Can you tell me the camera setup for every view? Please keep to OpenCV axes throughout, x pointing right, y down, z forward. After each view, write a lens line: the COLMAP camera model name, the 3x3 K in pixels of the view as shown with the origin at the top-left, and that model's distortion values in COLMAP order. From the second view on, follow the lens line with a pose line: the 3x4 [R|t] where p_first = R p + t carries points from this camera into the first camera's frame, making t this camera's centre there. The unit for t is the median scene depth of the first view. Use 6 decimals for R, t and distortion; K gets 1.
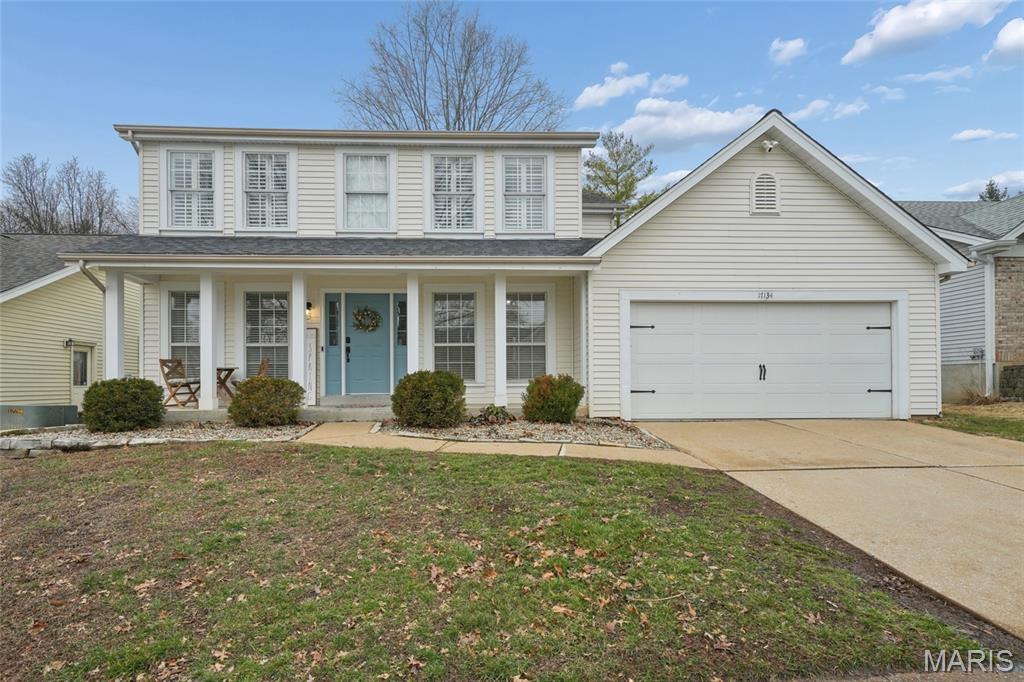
lens RADIAL K [[454.4, 0, 511.2], [0, 454.4, 396.1], [0, 0, 1]] dist [0.000388, 0.000020]
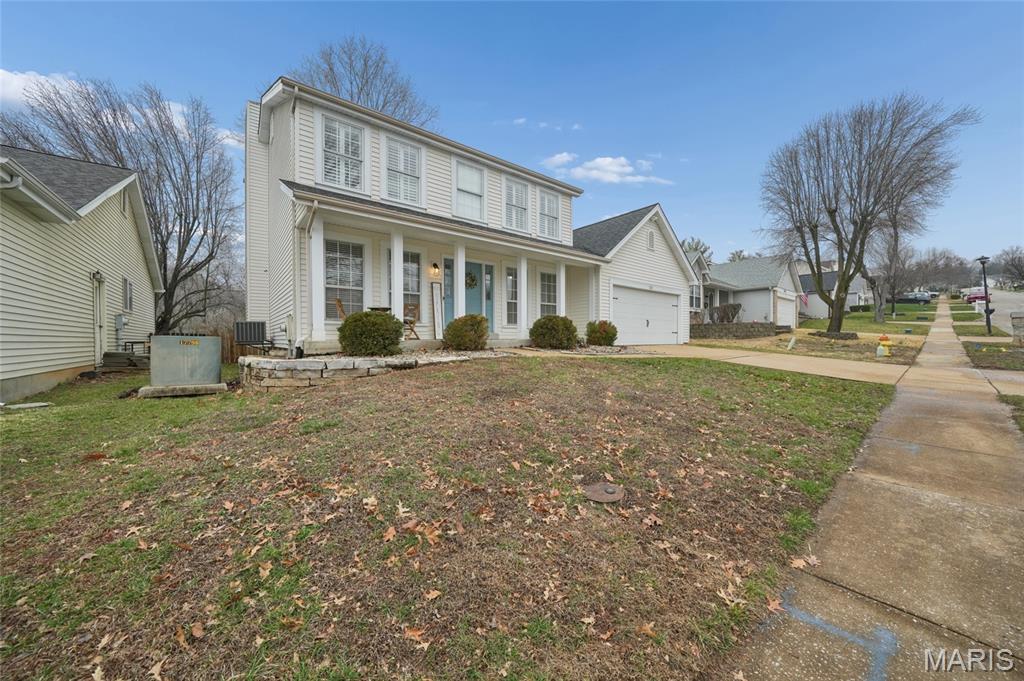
lens RADIAL K [[366.0, 0, 512.0], [0, 366.0, 340.5], [0, 0, 1]] dist [0.023304, 0.000030]
pose [[0.818599, 0.002747, 0.574359, -0.809892], [-0.011627, 0.999863, 0.011790, 0.013524], [-0.574247, -0.016329, 0.818519, -0.048032]]
